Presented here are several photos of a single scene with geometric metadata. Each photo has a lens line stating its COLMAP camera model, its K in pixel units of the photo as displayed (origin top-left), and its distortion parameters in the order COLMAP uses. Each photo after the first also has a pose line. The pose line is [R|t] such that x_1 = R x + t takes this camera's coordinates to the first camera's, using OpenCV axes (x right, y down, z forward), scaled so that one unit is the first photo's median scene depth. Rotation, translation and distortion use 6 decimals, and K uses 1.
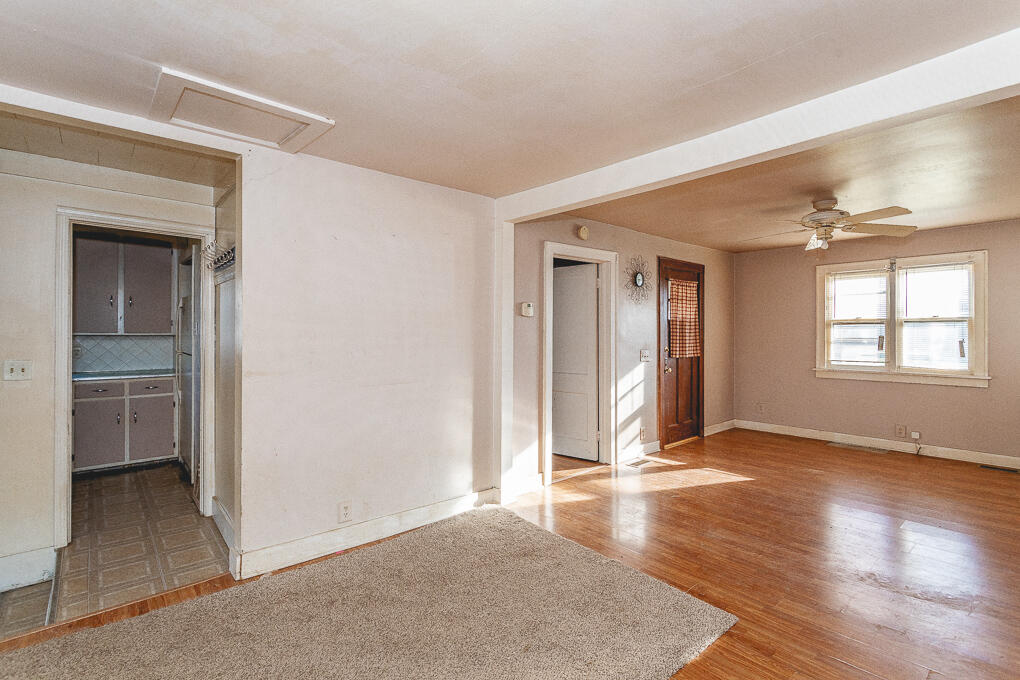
lens RADIAL K [[482.4, 0, 510.3], [0, 482.4, 336.0], [0, 0, 1]] dist [0.000058, -0.000007]
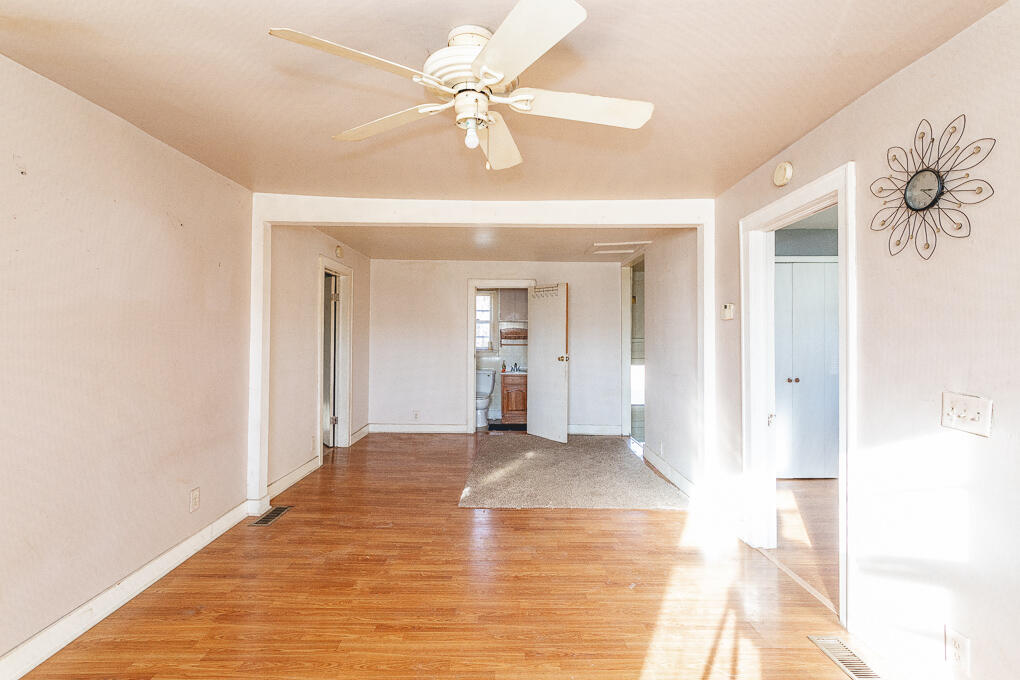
lens RADIAL K [[482.4, 0, 508.8], [0, 482.4, 338.0], [0, 0, 1]] dist [0.000058, -0.000007]
pose [[-0.655124, -0.005204, -0.755503, 0.893835], [-0.003438, 0.999986, -0.003907, -0.007097], [0.755513, 0.000038, -0.655133, 1.217136]]
